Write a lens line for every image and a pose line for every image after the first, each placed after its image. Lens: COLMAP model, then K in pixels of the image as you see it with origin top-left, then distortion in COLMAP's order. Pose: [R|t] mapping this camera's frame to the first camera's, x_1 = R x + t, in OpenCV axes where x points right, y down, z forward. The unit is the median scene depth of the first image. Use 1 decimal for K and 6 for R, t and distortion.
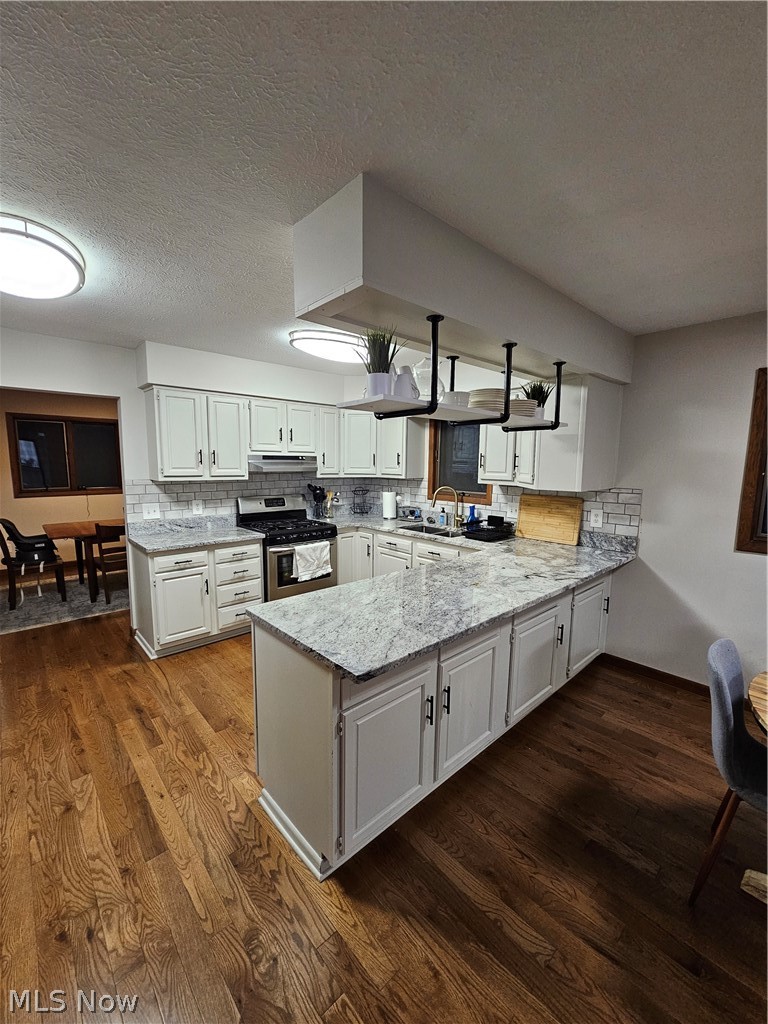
lens RADIAL K [[414.9, 0, 382.7], [0, 414.9, 513.5], [0, 0, 1]] dist [-0.001683, 0.000300]
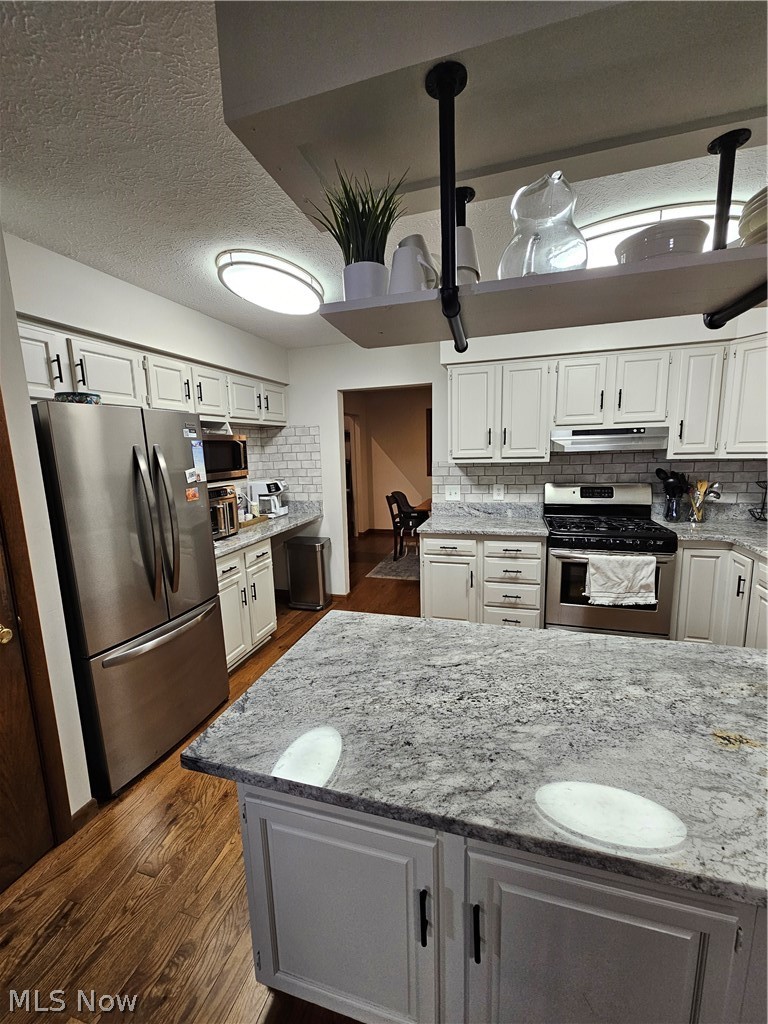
lens RADIAL K [[414.9, 0, 383.1], [0, 414.9, 514.7], [0, 0, 1]] dist [-0.001683, 0.000300]
pose [[0.509072, 0.109093, -0.853783, 0.223571], [-0.072038, 0.993855, 0.084038, -0.025549], [0.857704, 0.018723, 0.513802, 0.328406]]
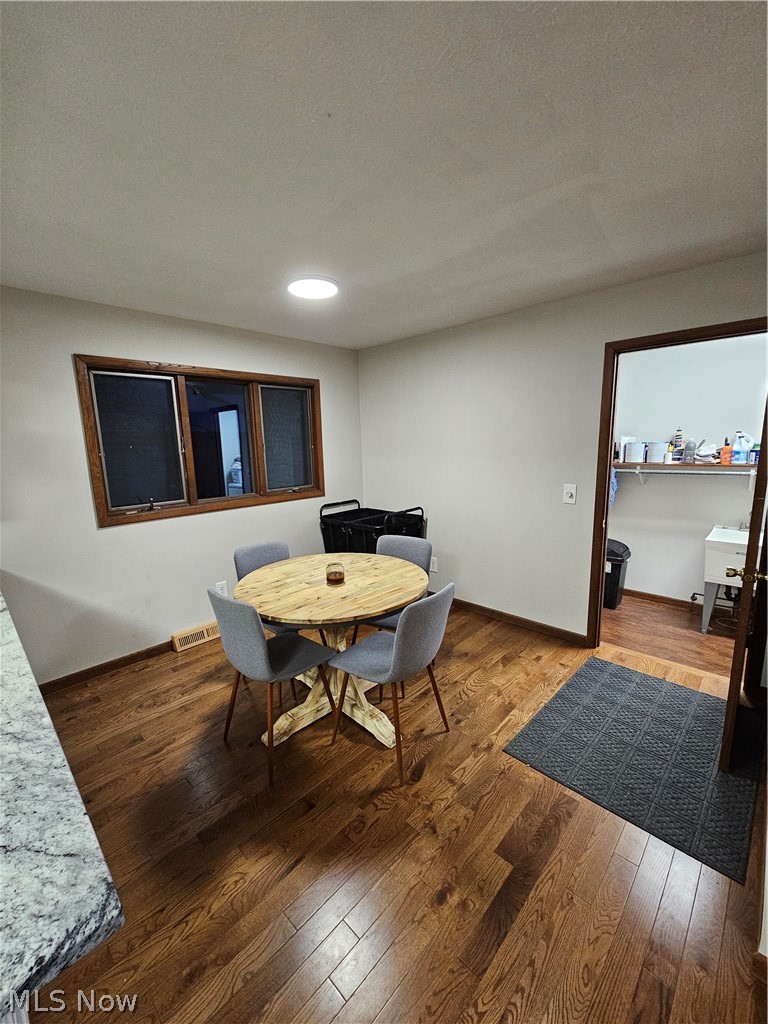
lens RADIAL K [[414.9, 0, 379.8], [0, 414.9, 511.9], [0, 0, 1]] dist [-0.001683, 0.000300]
pose [[-0.055857, -0.180228, 0.982038, -0.162454], [0.150607, 0.970798, 0.186731, -0.030432], [-0.987014, 0.158332, -0.027082, 0.234955]]
